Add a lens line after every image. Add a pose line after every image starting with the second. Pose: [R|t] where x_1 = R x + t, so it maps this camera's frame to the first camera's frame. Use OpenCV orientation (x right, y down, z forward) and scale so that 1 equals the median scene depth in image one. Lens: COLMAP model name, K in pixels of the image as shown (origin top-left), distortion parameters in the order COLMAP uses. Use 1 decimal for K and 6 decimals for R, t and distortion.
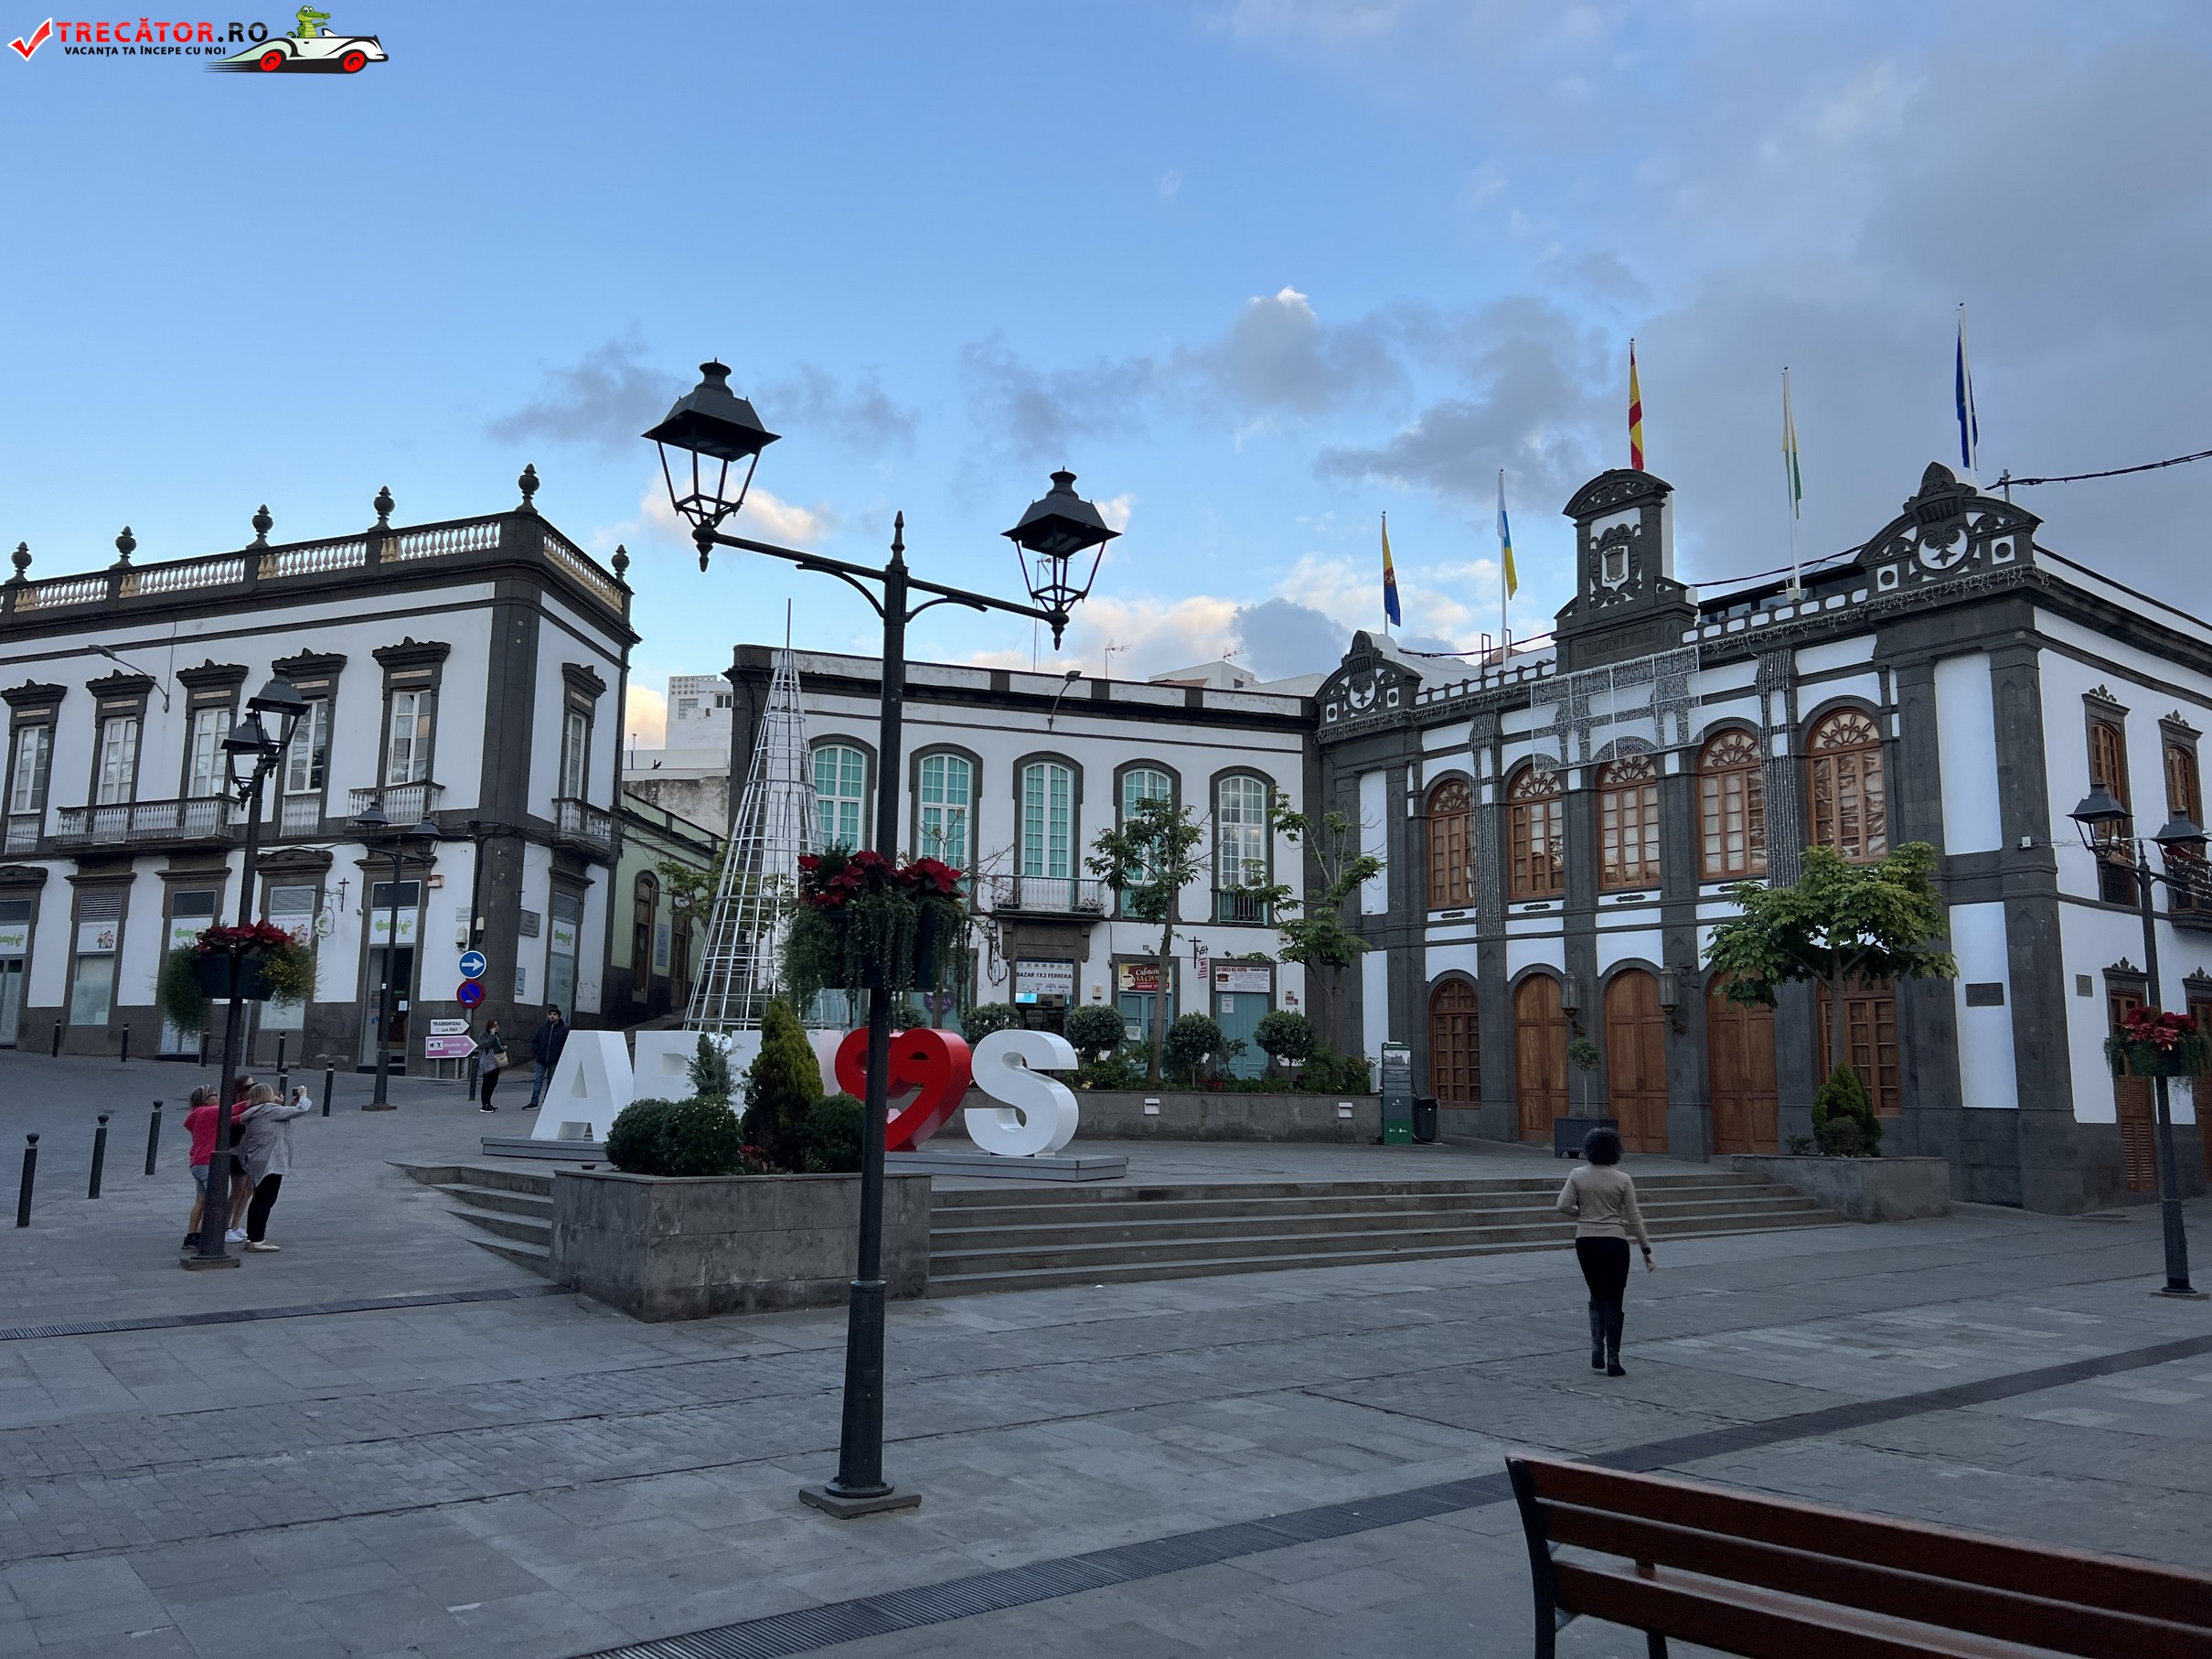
lens RADIAL K [[1686.6, 0, 1116.9], [0, 1686.6, 898.7], [0, 0, 1]] dist [0.035789, -0.044238]
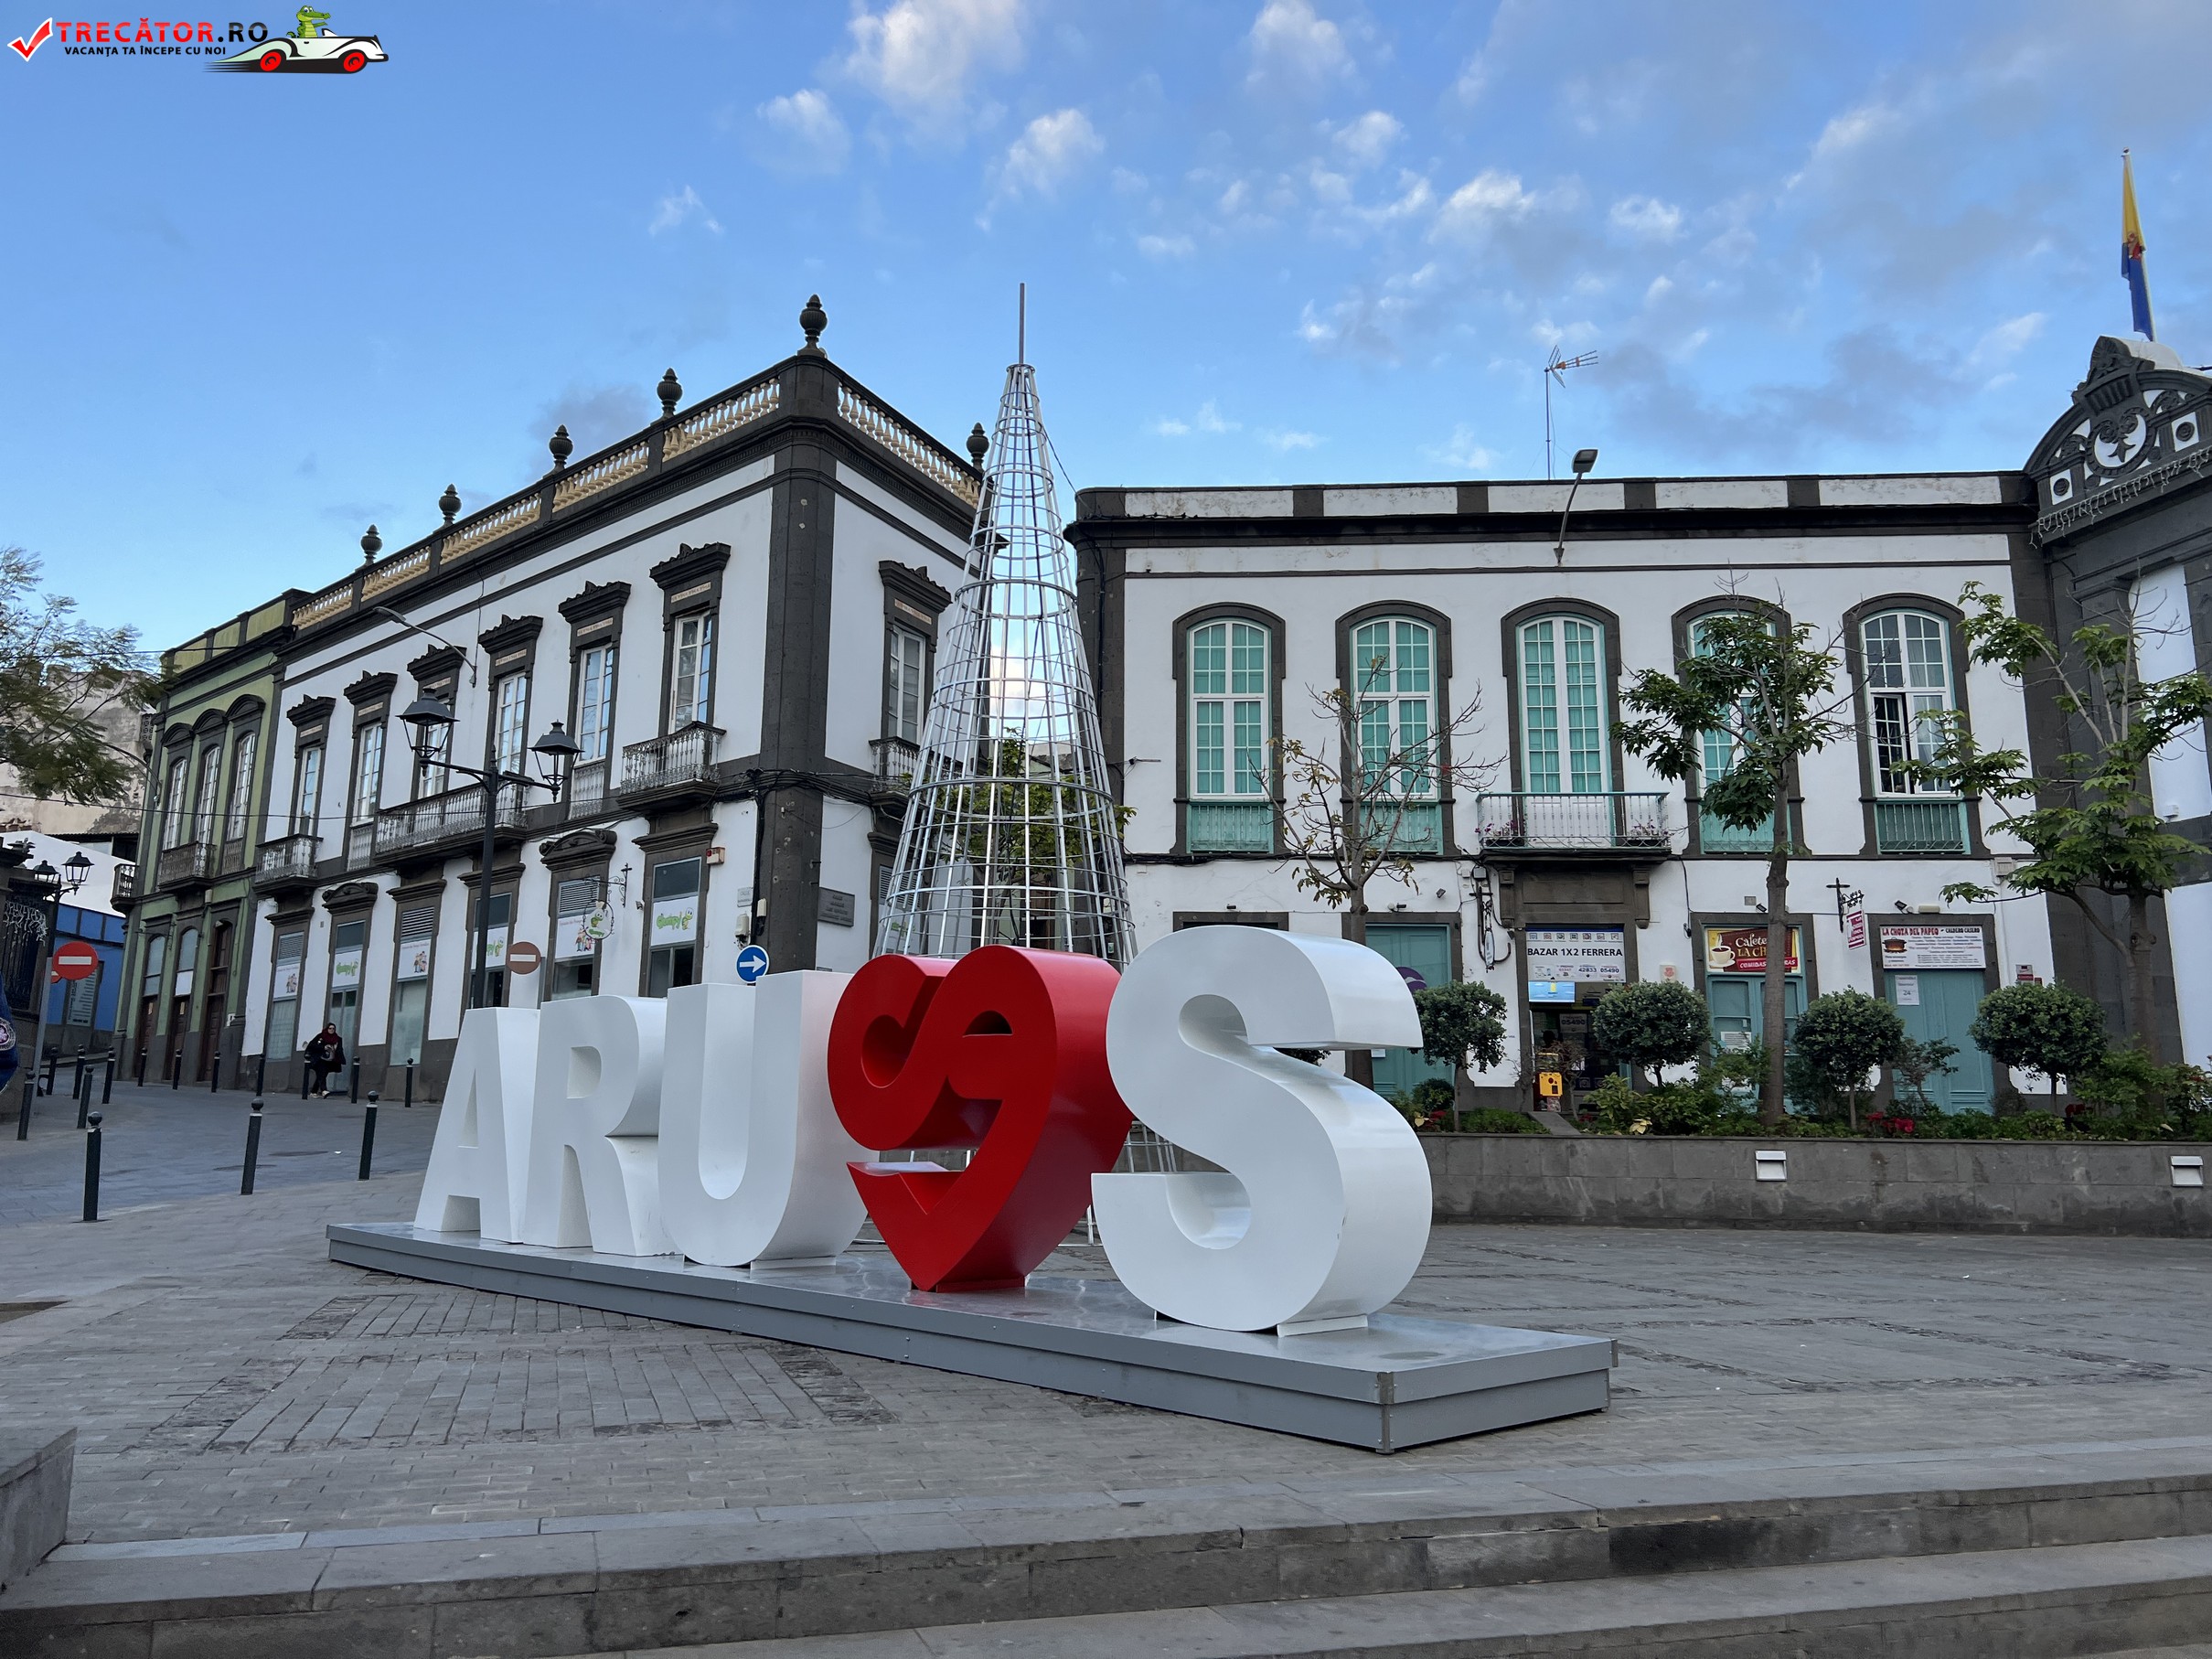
lens RADIAL K [[1686.6, 0, 1081.0], [0, 1686.6, 827.3], [0, 0, 1]] dist [0.035789, -0.044238]
pose [[0.929413, -0.072310, -0.361887, 0.017195], [0.045855, 0.995644, -0.081175, 0.043568], [0.366181, 0.058851, 0.928681, 0.360370]]
